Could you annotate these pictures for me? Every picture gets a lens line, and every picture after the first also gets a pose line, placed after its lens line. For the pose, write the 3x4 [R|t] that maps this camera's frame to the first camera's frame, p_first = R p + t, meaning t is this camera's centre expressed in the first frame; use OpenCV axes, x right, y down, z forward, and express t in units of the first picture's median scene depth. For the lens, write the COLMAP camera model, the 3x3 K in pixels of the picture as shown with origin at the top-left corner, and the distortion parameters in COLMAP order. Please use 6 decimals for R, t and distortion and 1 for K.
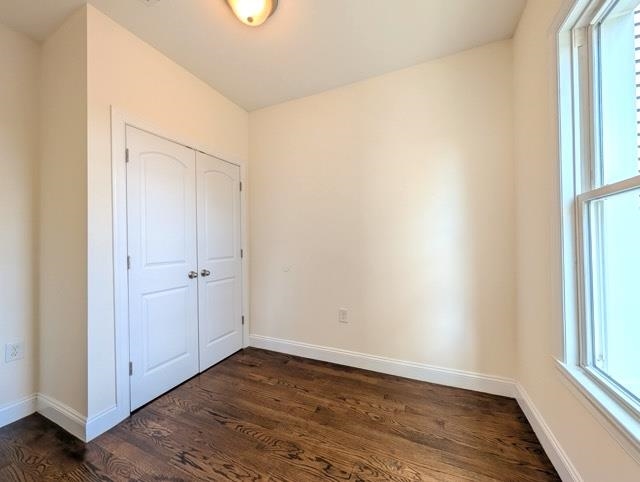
lens RADIAL K [[245.6, 0, 319.9], [0, 245.6, 241.4], [0, 0, 1]] dist [0.000608, 0.000995]
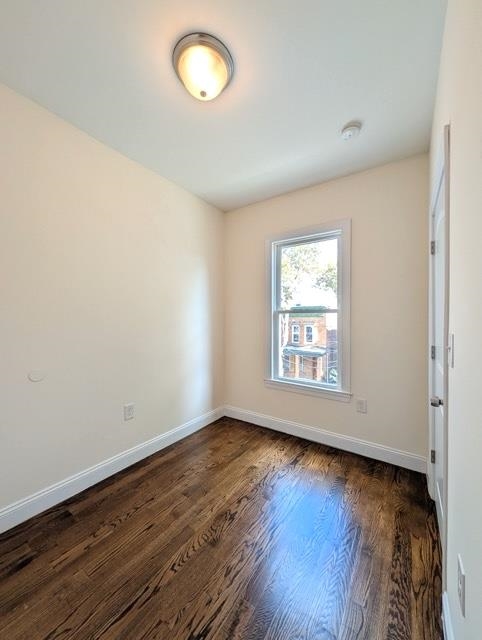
lens RADIAL K [[245.6, 0, 239.9], [0, 245.6, 320.3], [0, 0, 1]] dist [0.000608, 0.000995]
pose [[0.179505, 0.013004, 0.983671, -0.921061], [-0.012481, 0.999862, -0.010940, -0.040110], [-0.983678, -0.010313, 0.179643, 0.550883]]
